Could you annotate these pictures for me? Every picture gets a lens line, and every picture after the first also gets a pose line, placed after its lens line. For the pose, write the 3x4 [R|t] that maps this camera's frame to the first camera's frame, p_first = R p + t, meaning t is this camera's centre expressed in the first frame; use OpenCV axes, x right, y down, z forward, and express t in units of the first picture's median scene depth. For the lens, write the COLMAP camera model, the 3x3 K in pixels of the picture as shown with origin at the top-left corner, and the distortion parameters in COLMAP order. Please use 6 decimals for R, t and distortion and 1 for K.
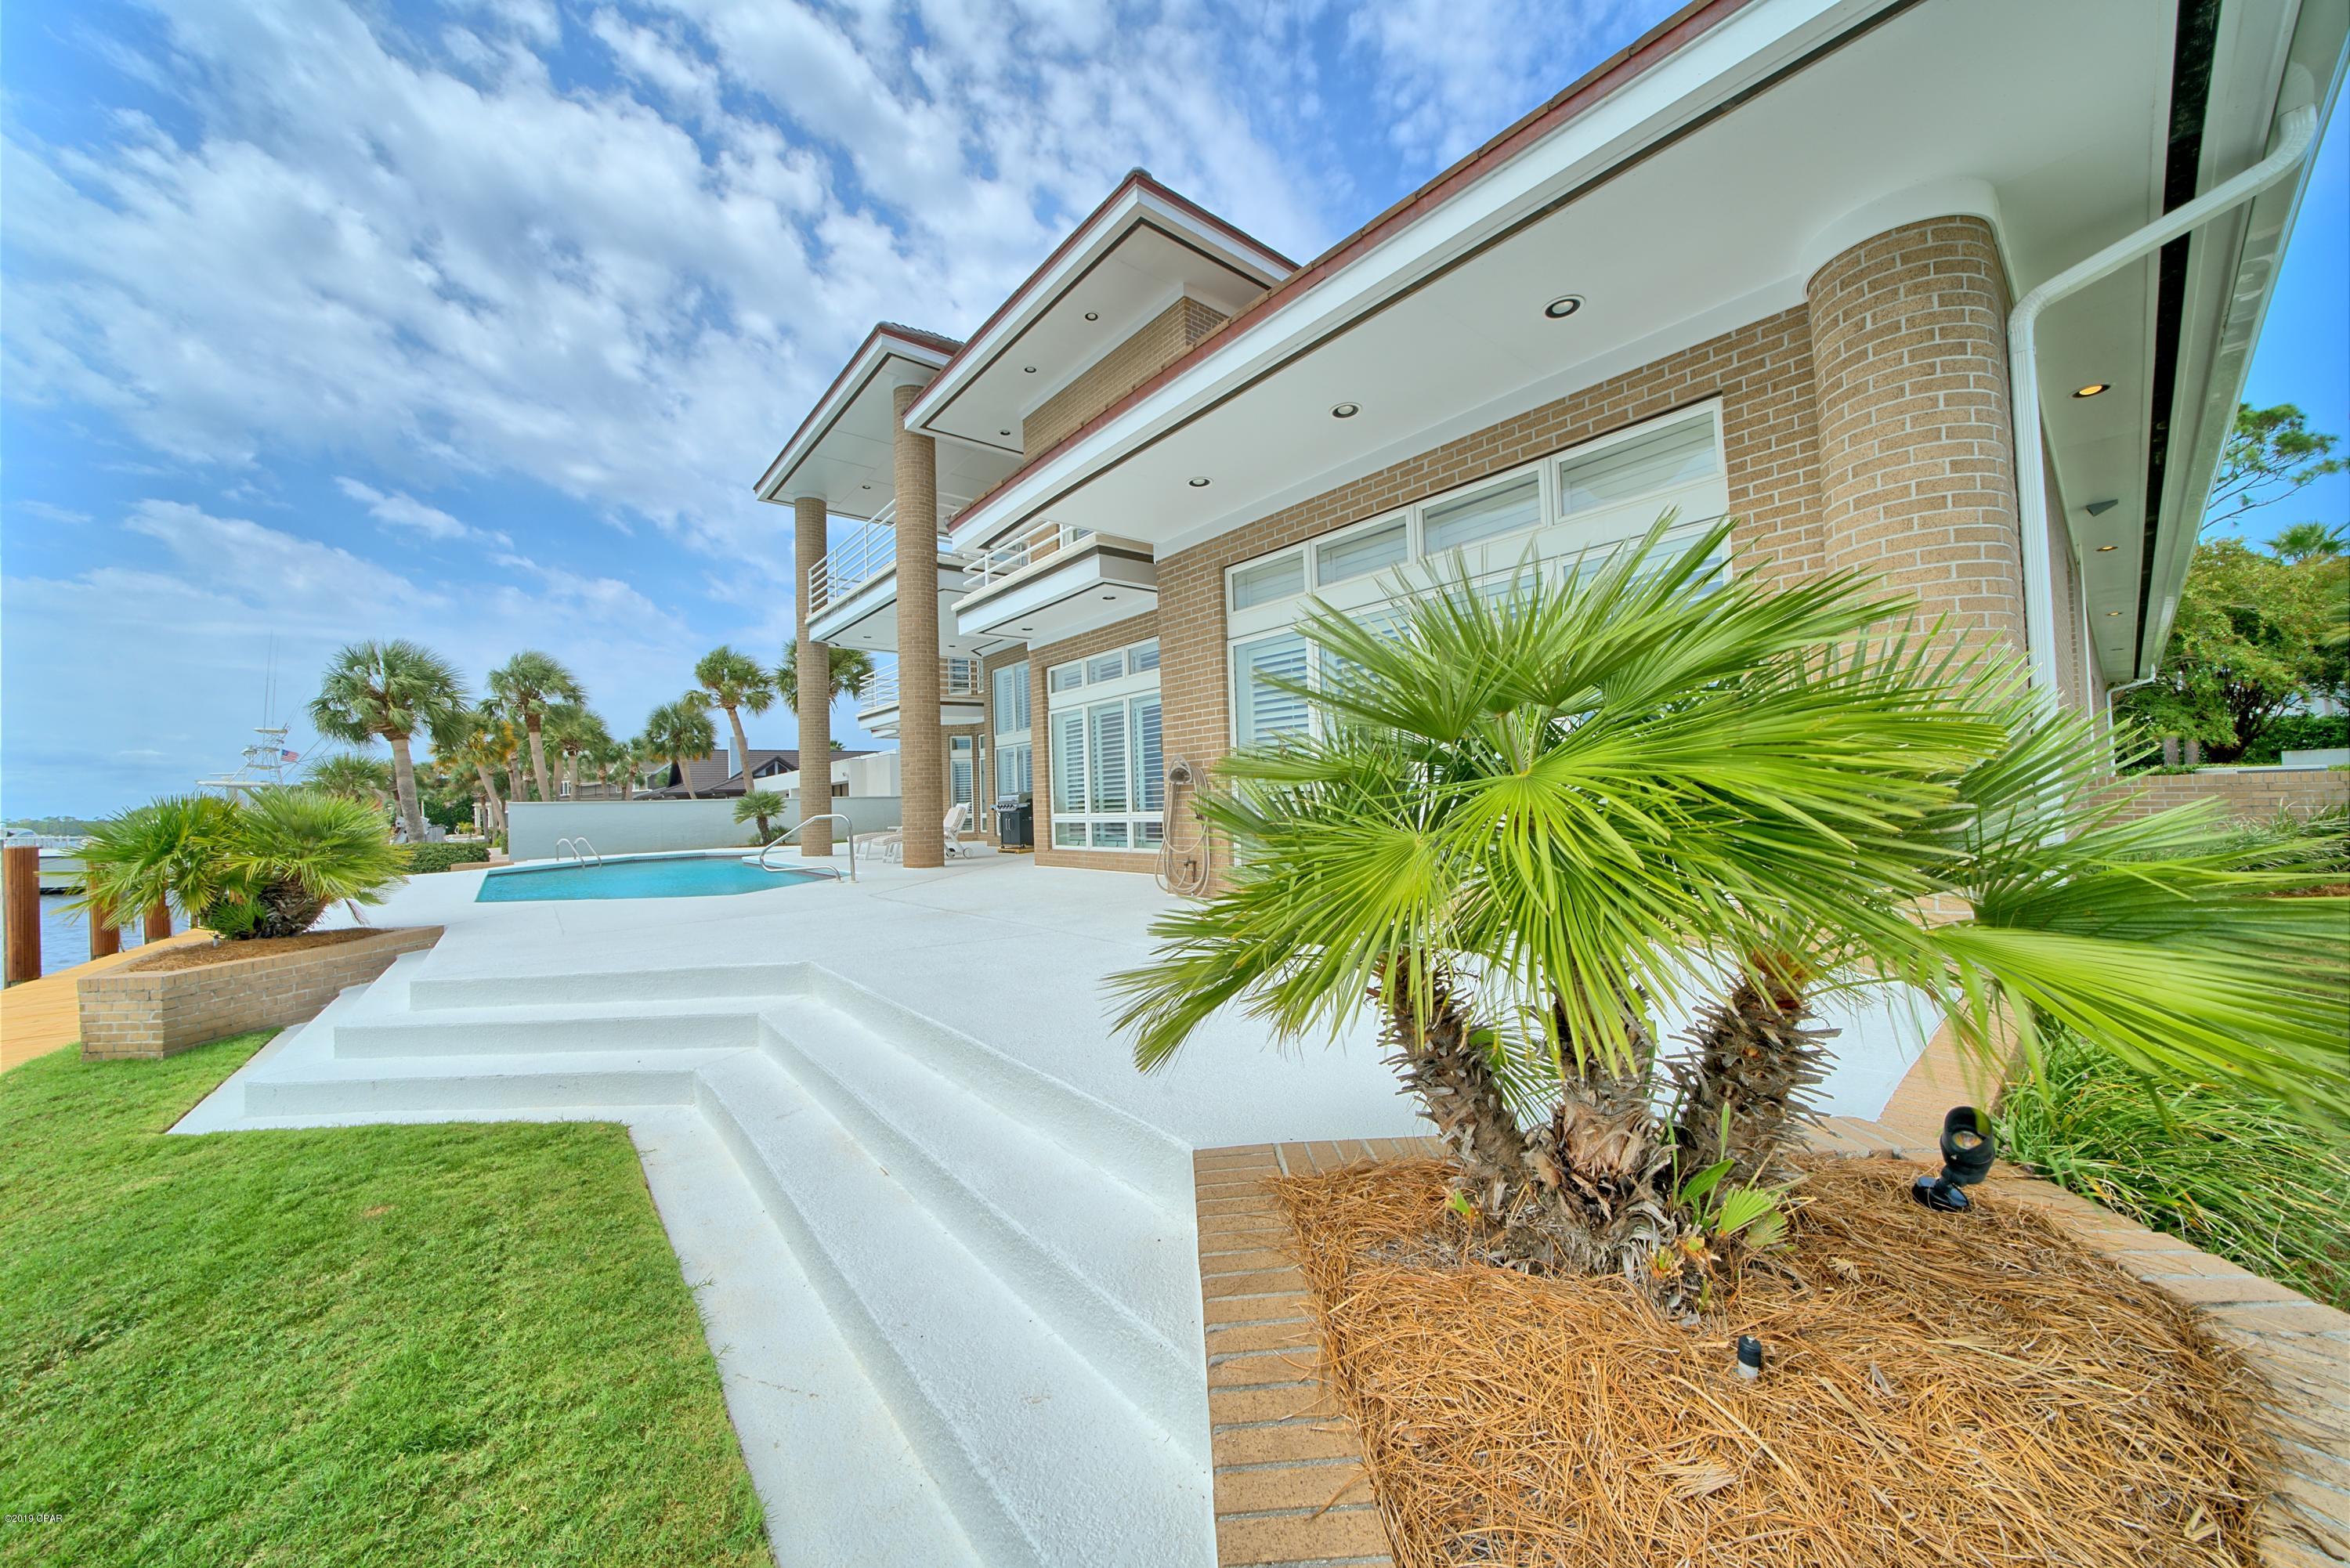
lens RADIAL K [[805.2, 0, 1179.8], [0, 805.2, 775.4], [0, 0, 1]] dist [-0.022578, 0.001986]
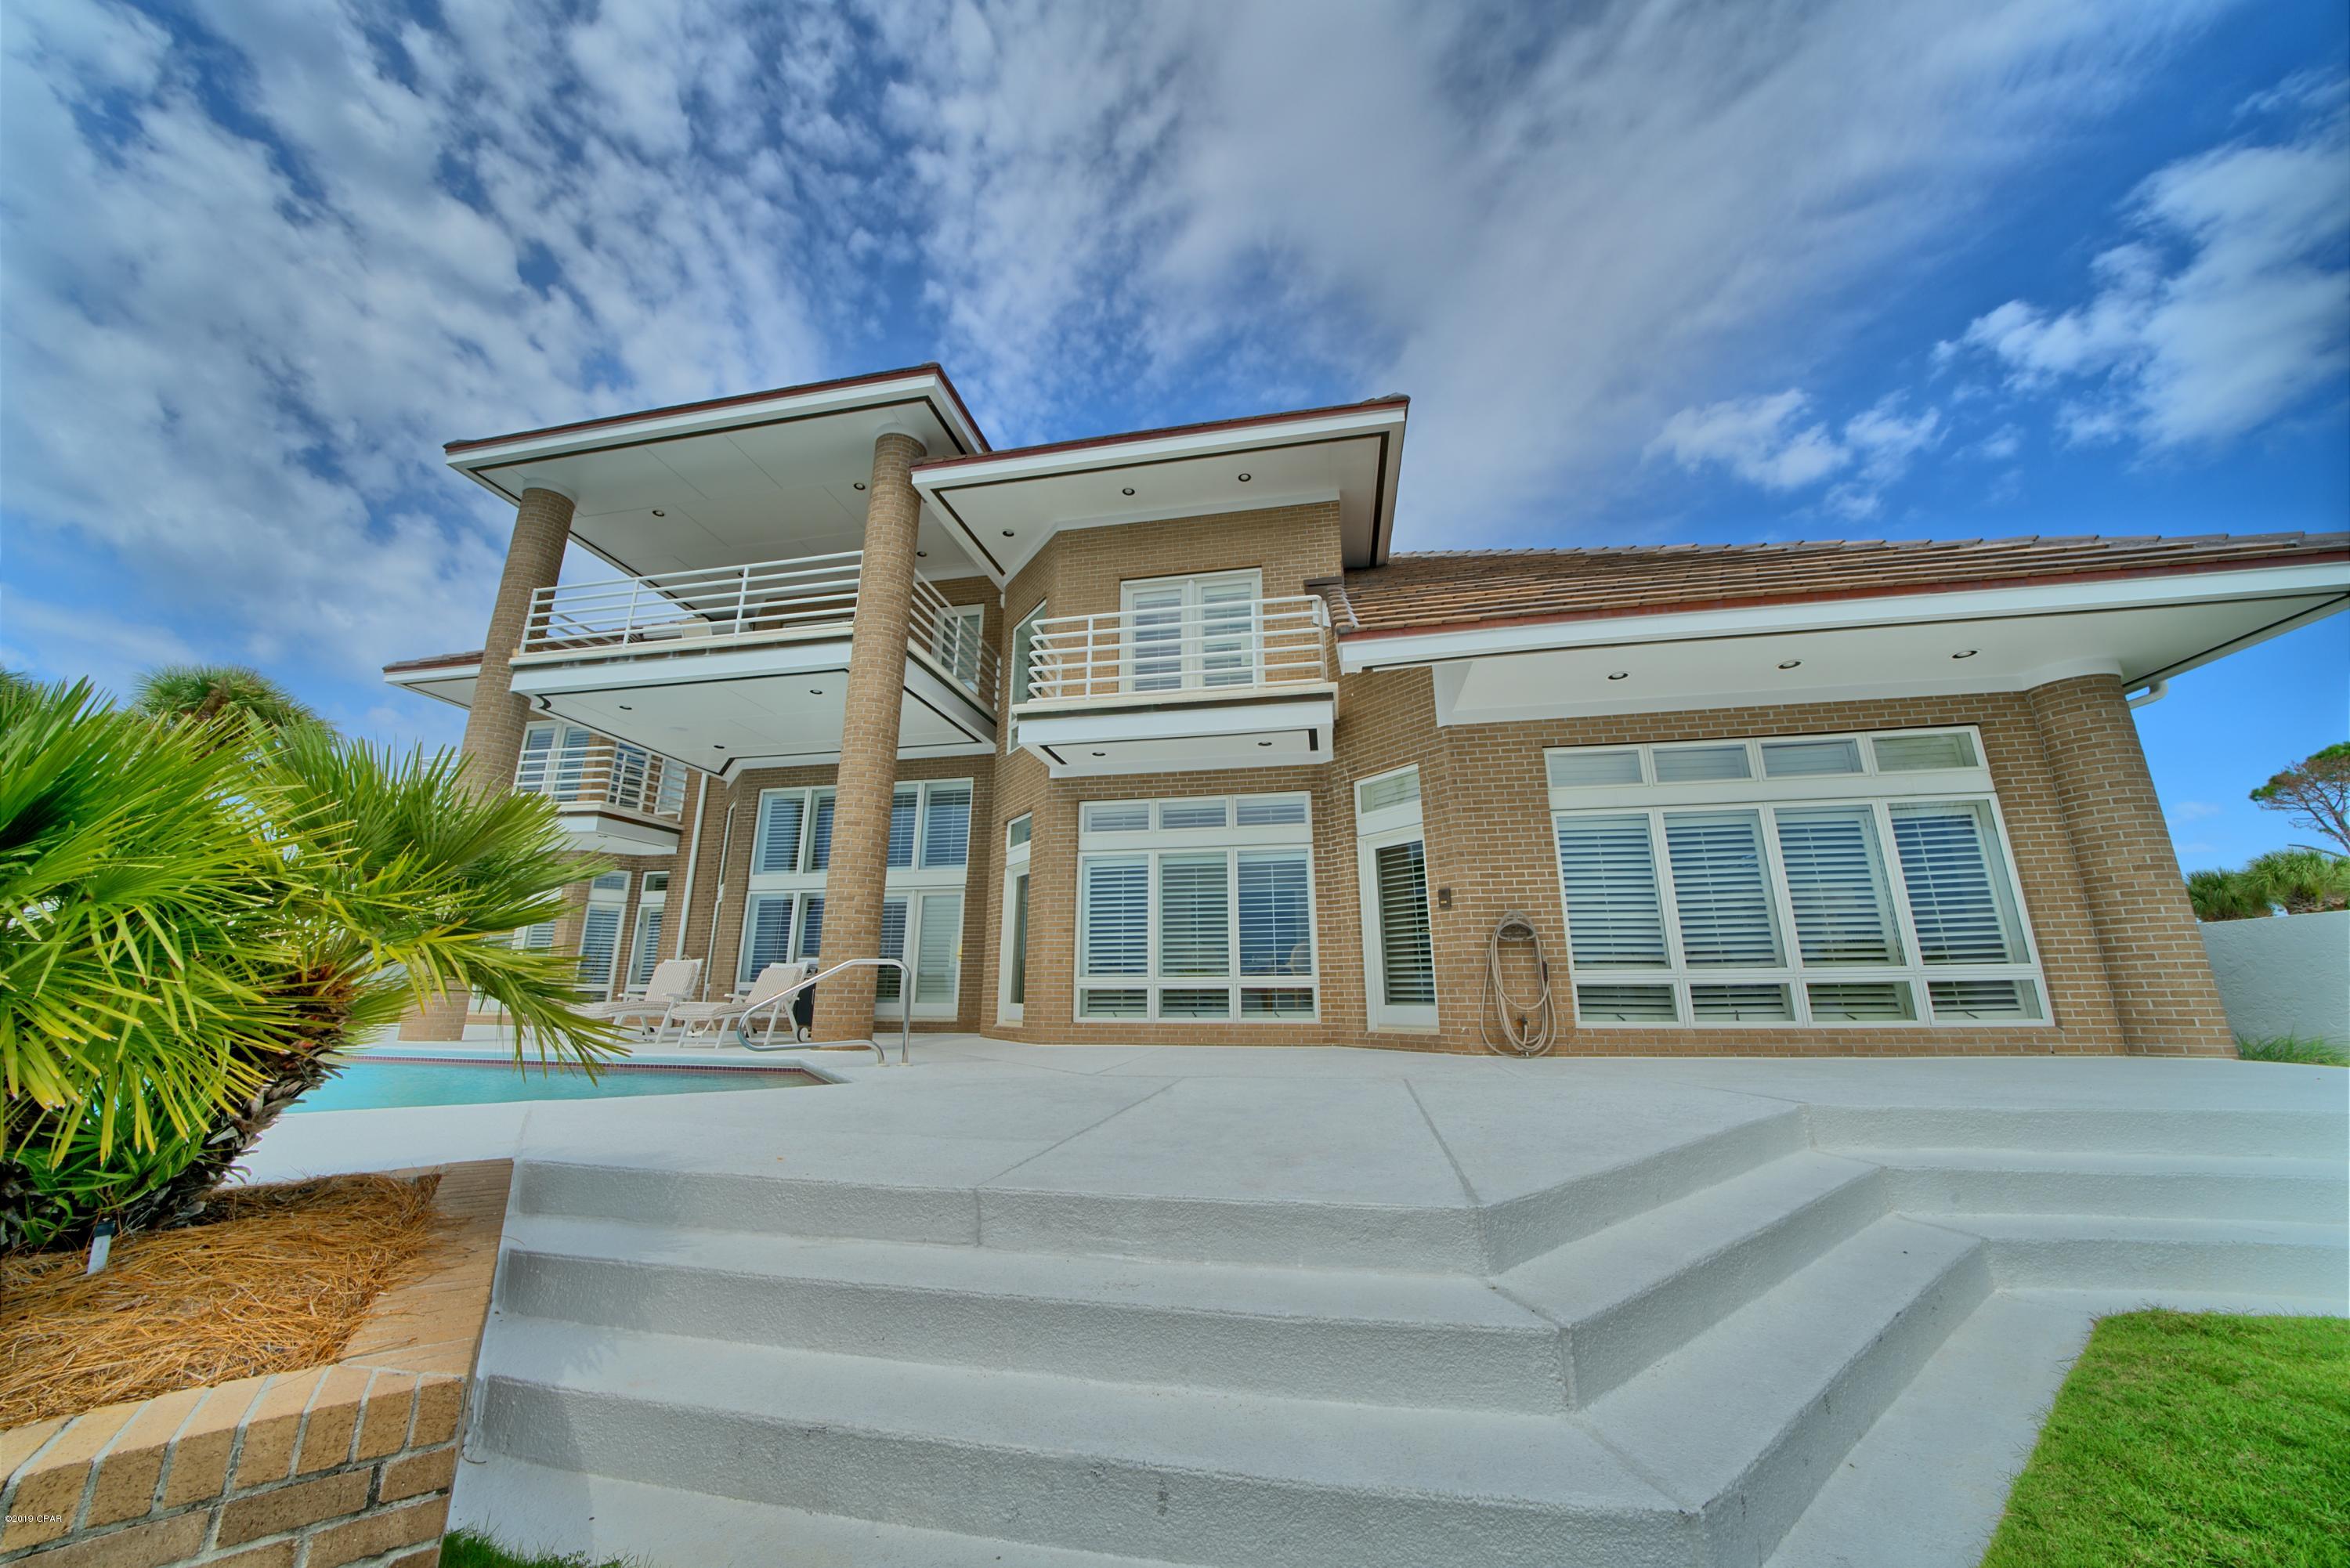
lens RADIAL K [[805.2, 0, 1168.6], [0, 805.2, 793.2], [0, 0, 1]] dist [-0.022578, 0.001986]
pose [[0.779453, 0.182600, 0.599257, -0.340799], [-0.044391, 0.970271, -0.237913, 0.031850], [-0.624886, 0.158841, 0.764387, 0.159297]]
